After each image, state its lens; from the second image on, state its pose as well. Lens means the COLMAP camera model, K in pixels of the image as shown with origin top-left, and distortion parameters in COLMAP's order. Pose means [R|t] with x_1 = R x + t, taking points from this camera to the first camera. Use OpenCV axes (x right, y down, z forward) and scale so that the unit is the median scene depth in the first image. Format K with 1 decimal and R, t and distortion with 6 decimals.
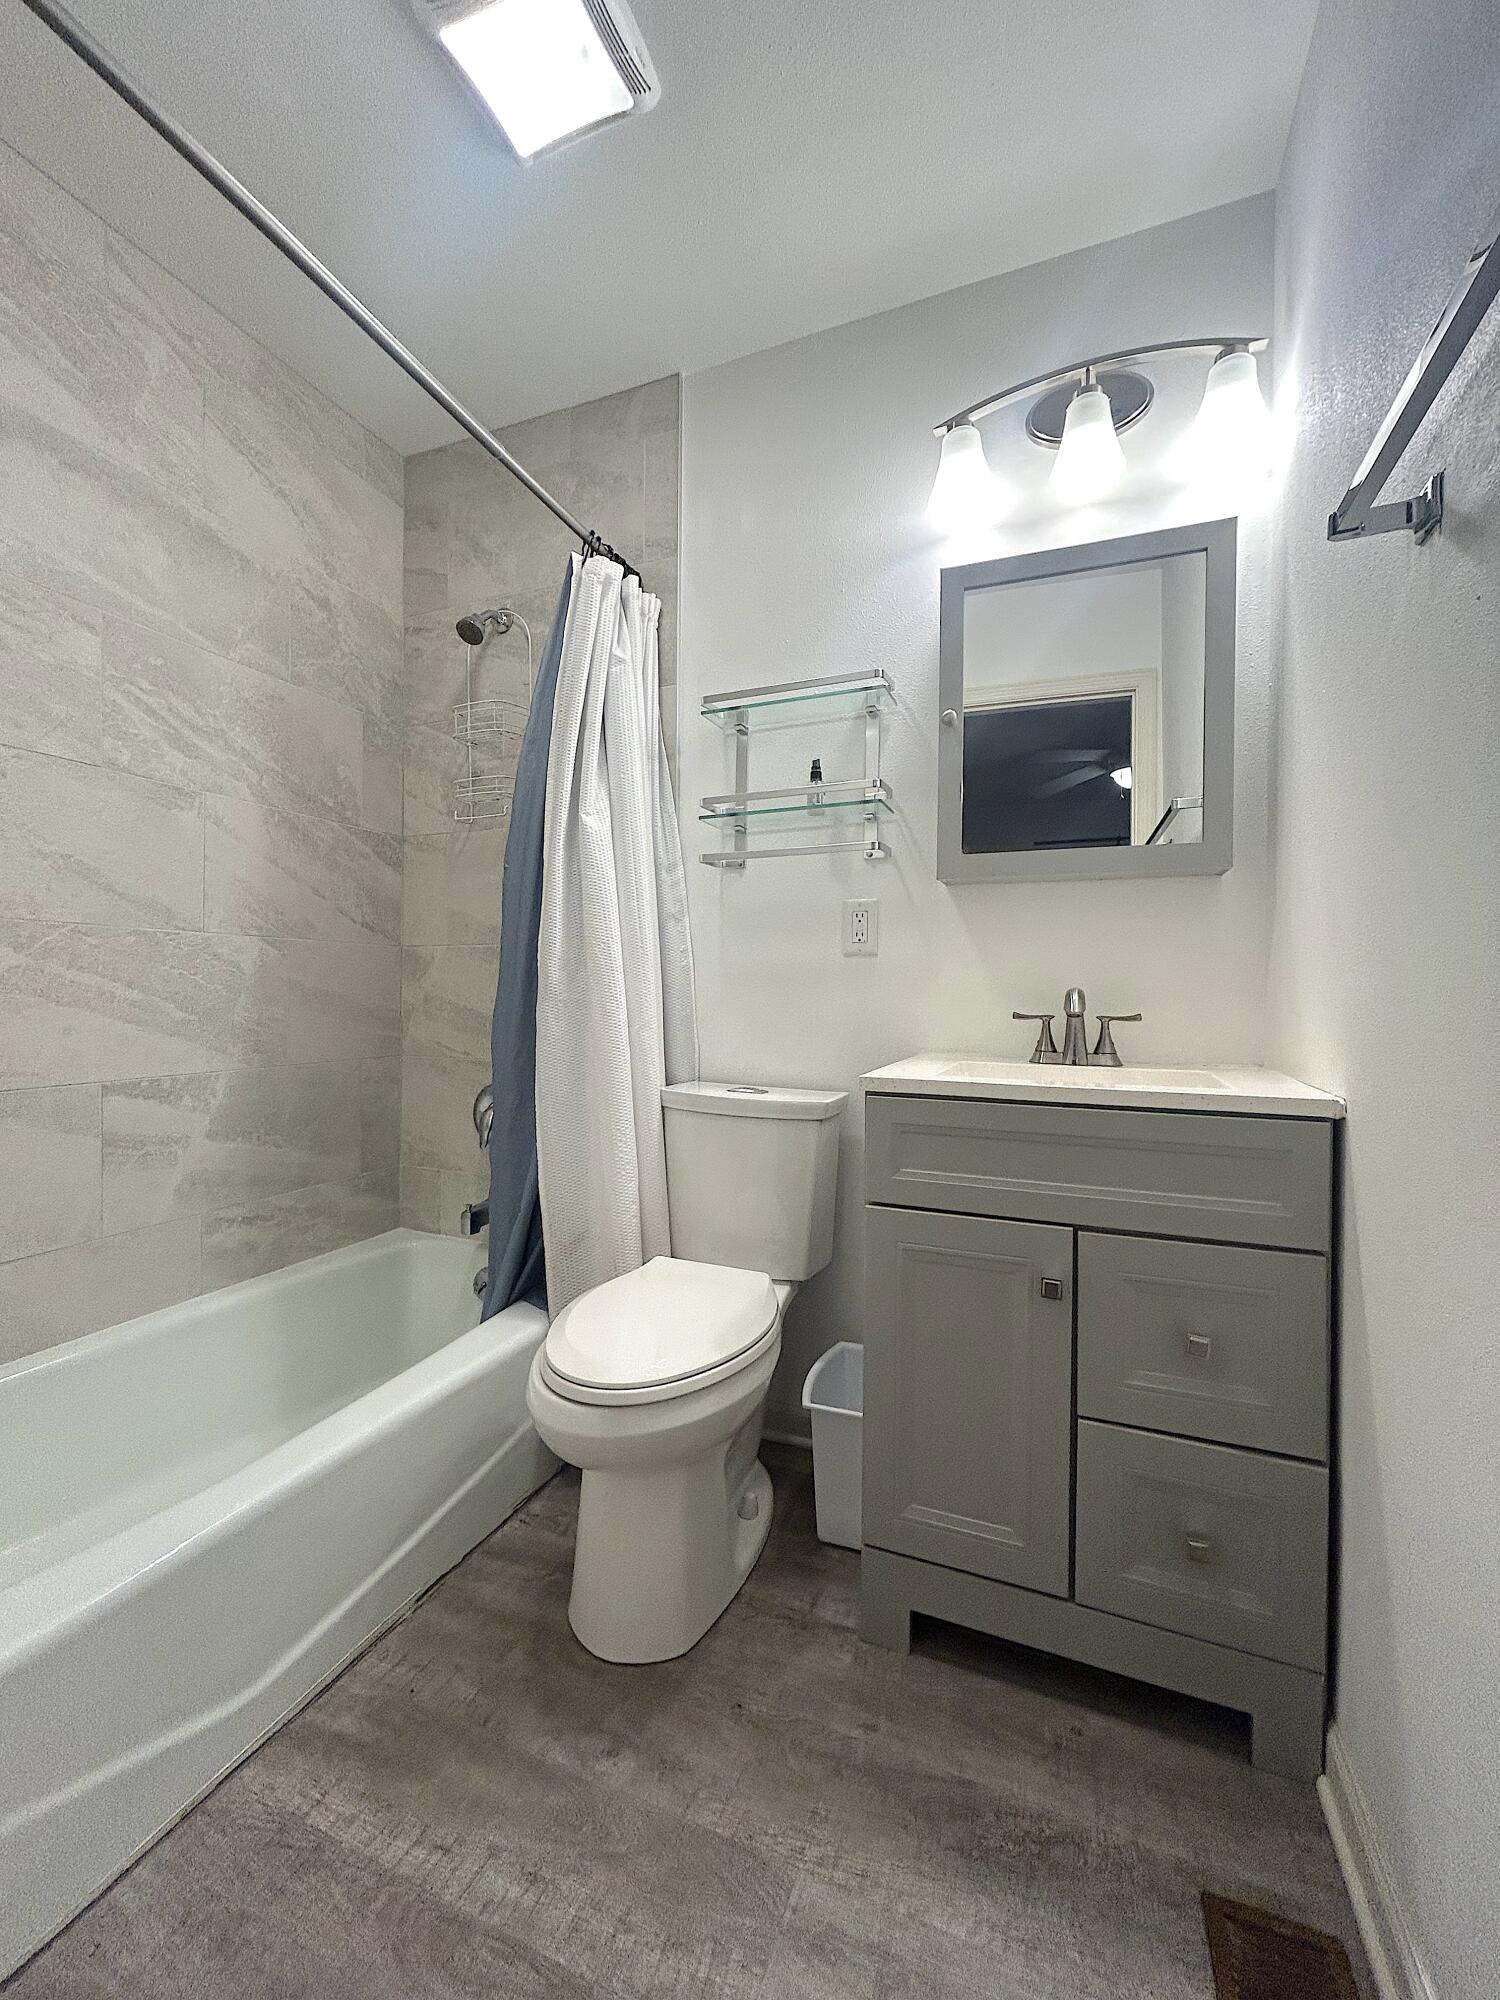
lens RADIAL K [[806.4, 0, 751.8], [0, 806.4, 993.1], [0, 0, 1]] dist [0.000396, 0.000370]
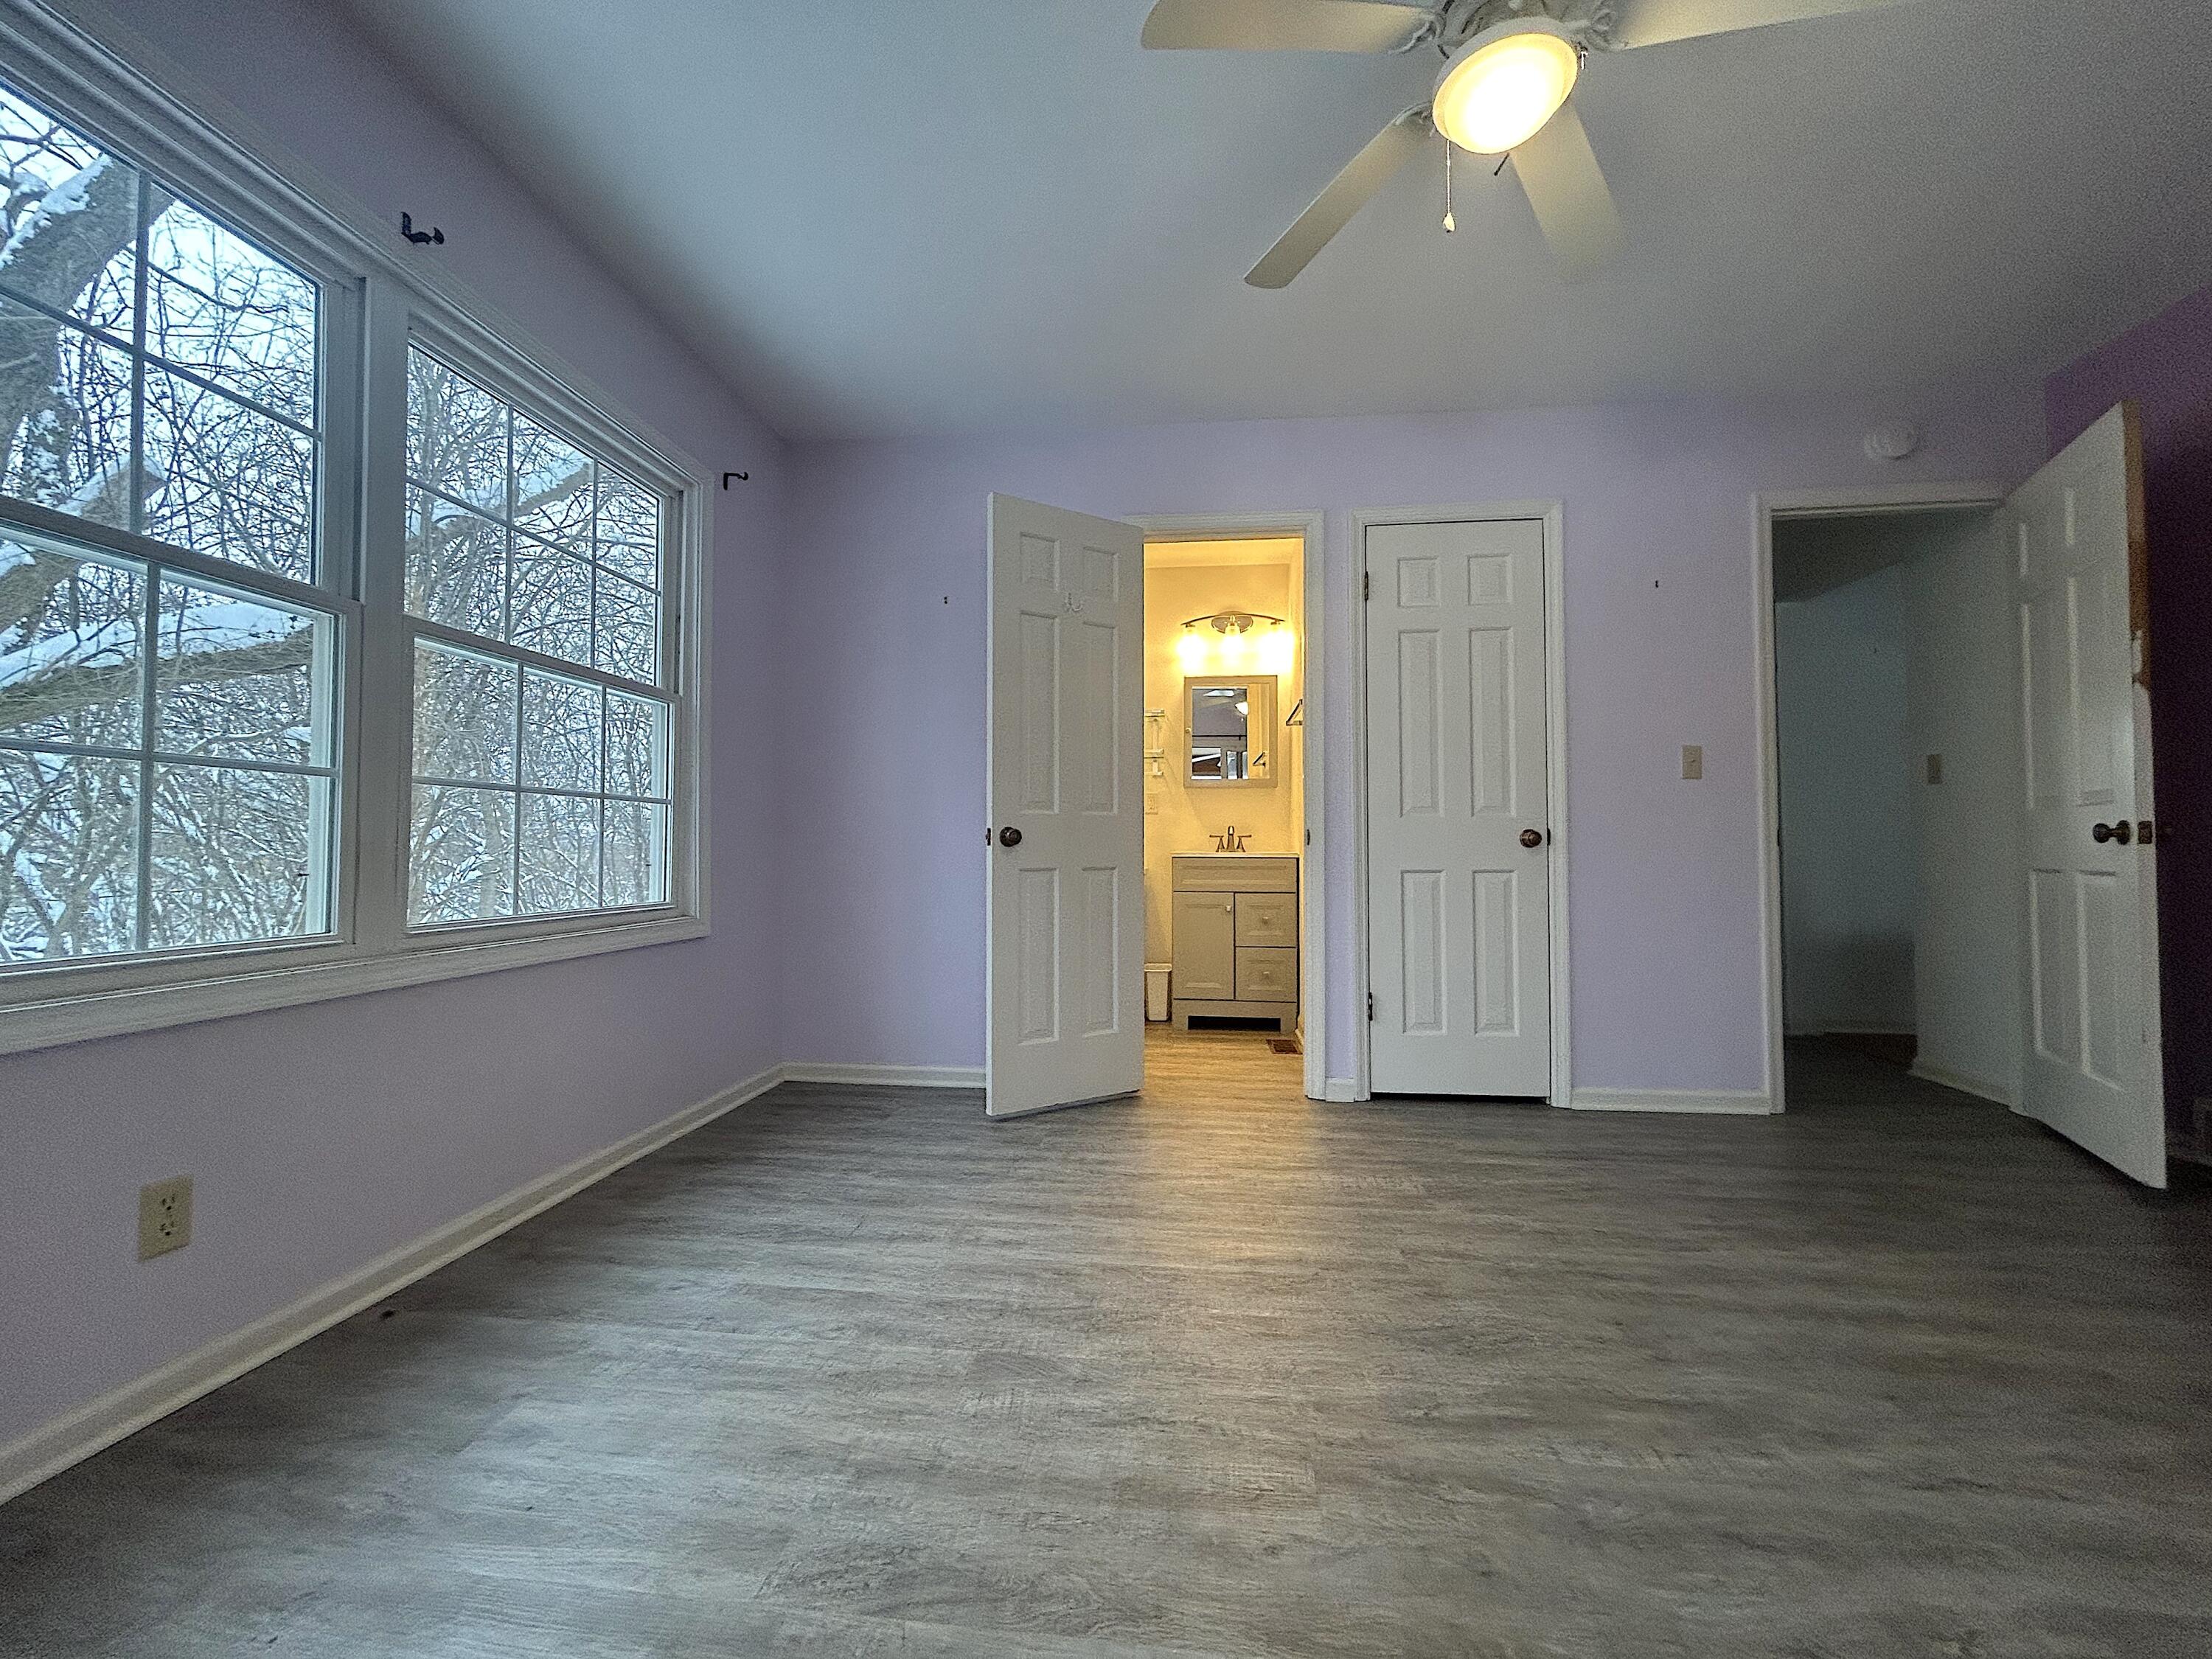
lens RADIAL K [[891.9, 0, 1104.3], [0, 891.9, 825.7], [0, 0, 1]] dist [0.000396, 0.000370]
pose [[0.961330, 0.002037, 0.275393, -0.809529], [0.006485, 0.999528, -0.030031, 0.075205], [-0.275324, 0.030655, 0.960863, -1.723346]]
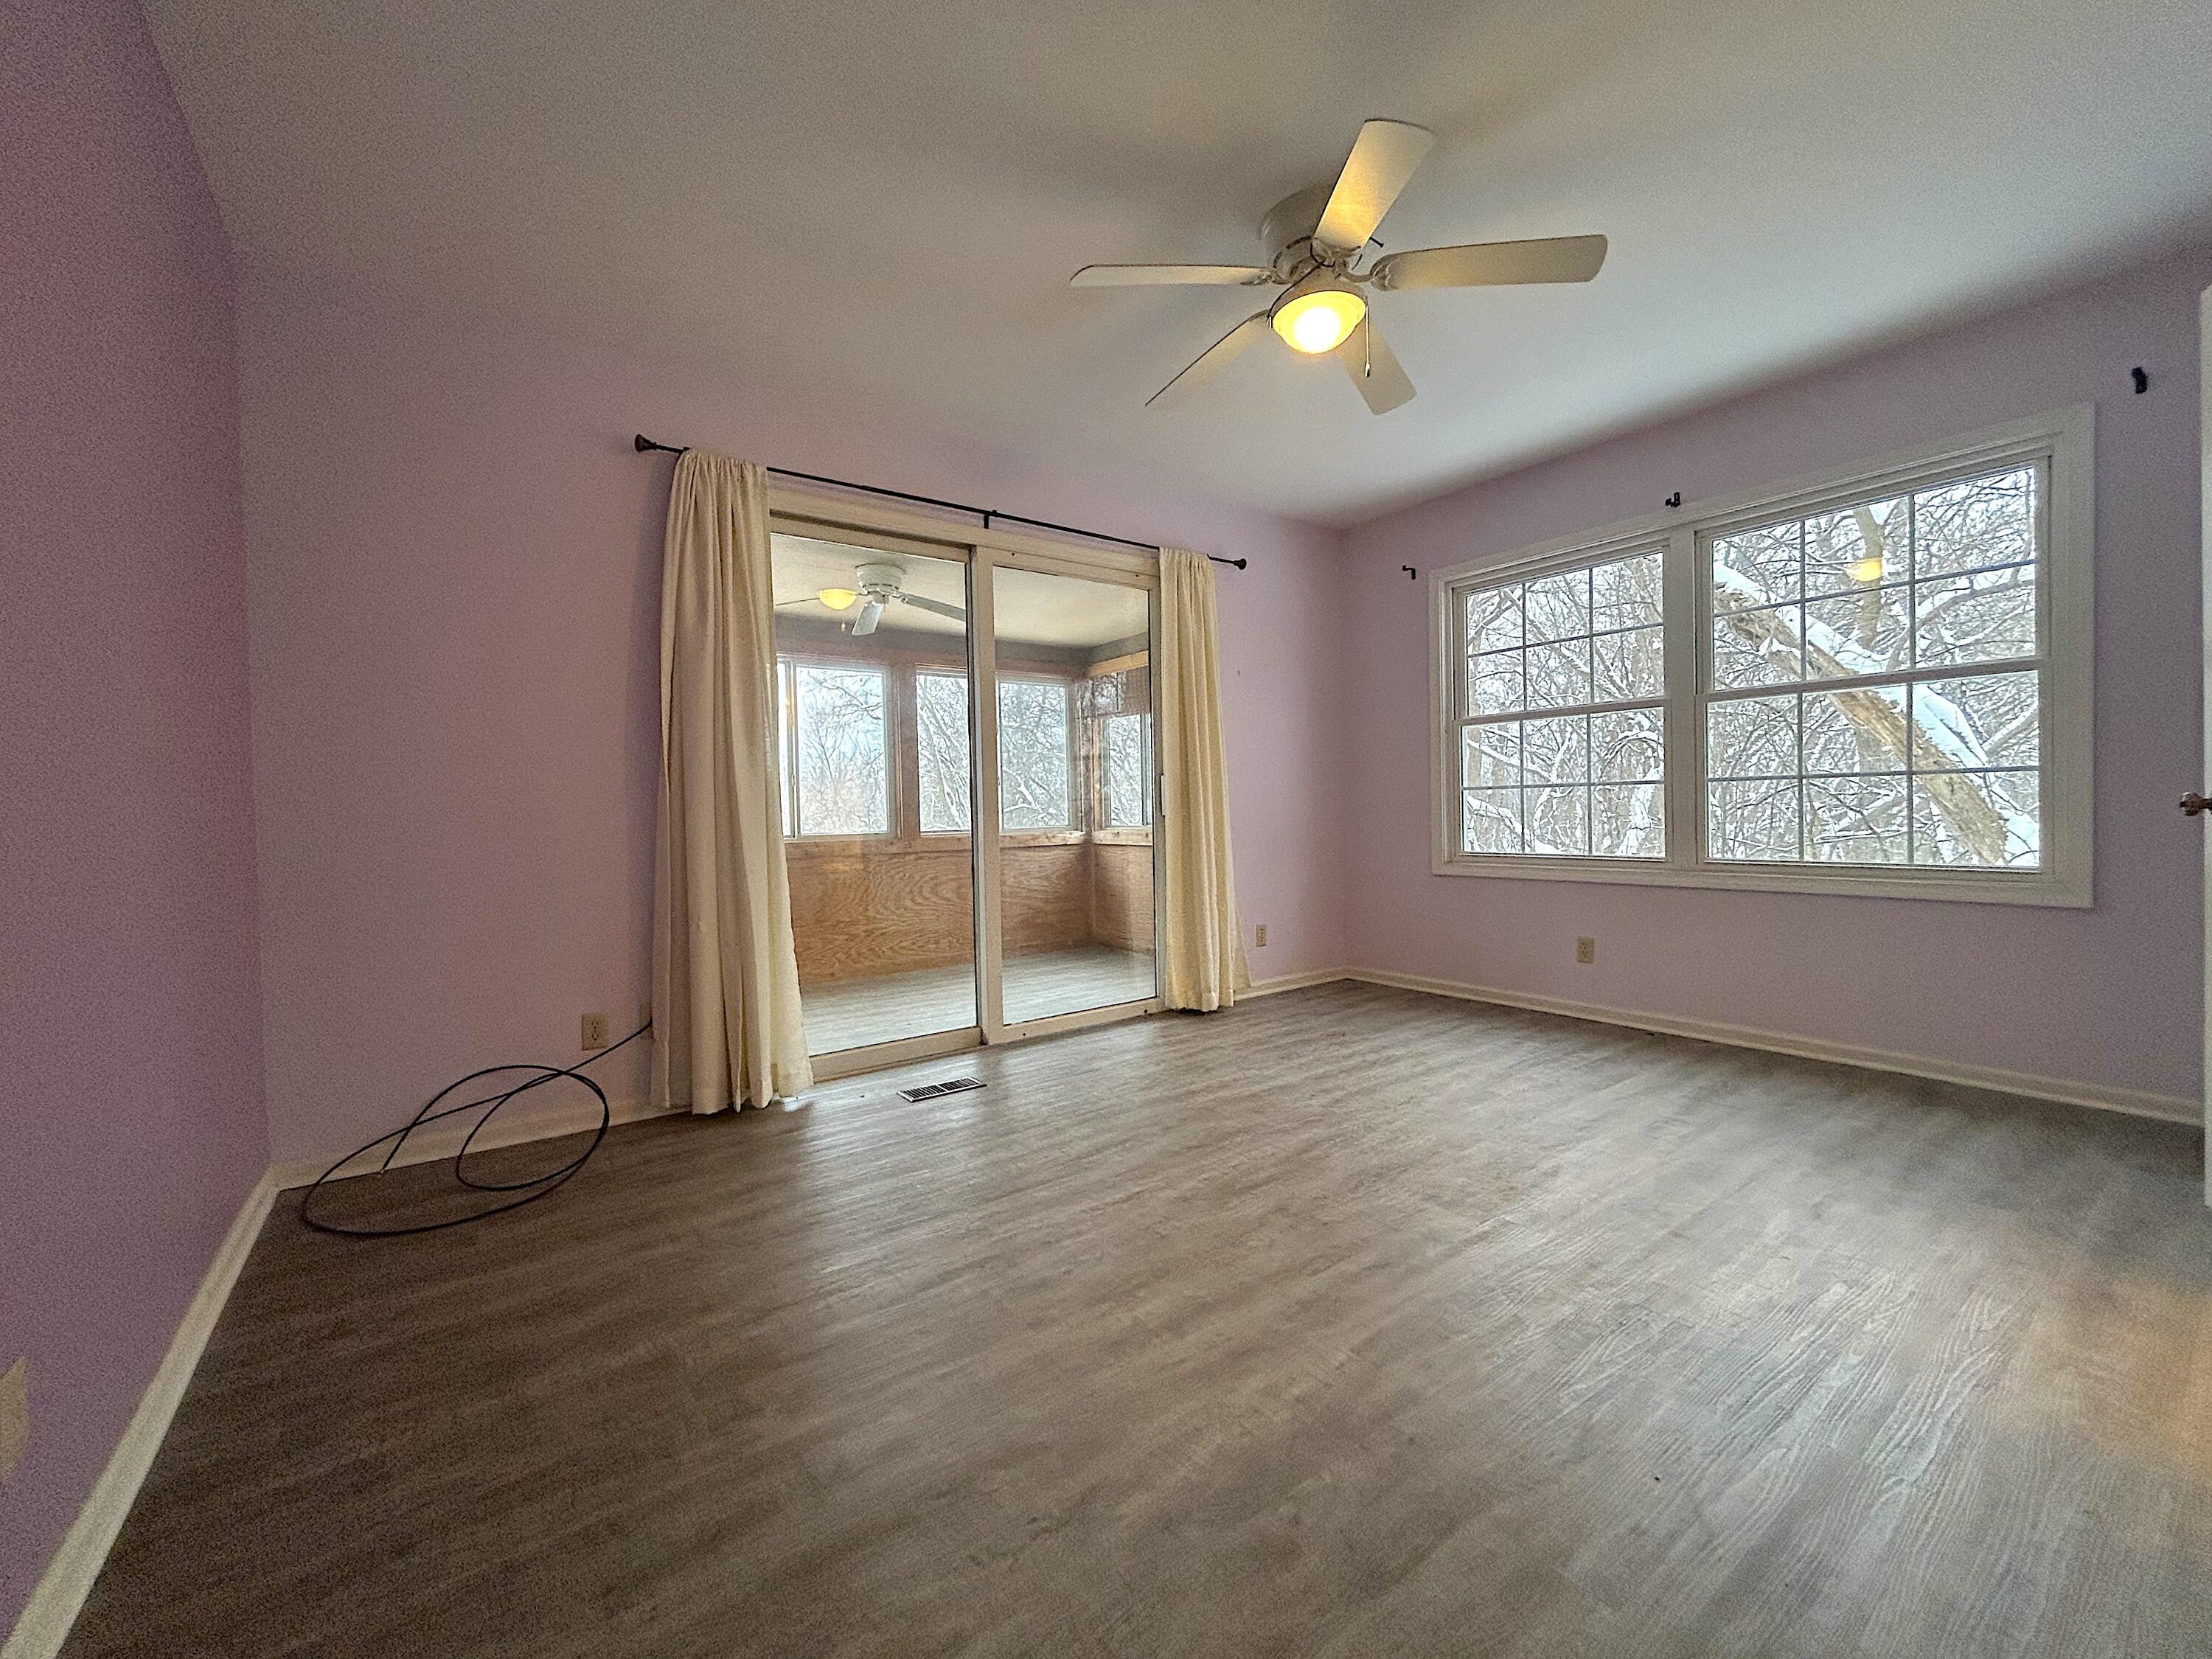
lens RADIAL K [[891.9, 0, 1104.3], [0, 891.9, 825.7], [0, 0, 1]] dist [0.000396, 0.000370]
pose [[-0.523947, 0.021737, -0.851473, 1.188686], [0.017163, 0.999741, 0.014961, 0.030294], [0.851578, -0.006775, -0.524184, -0.534097]]
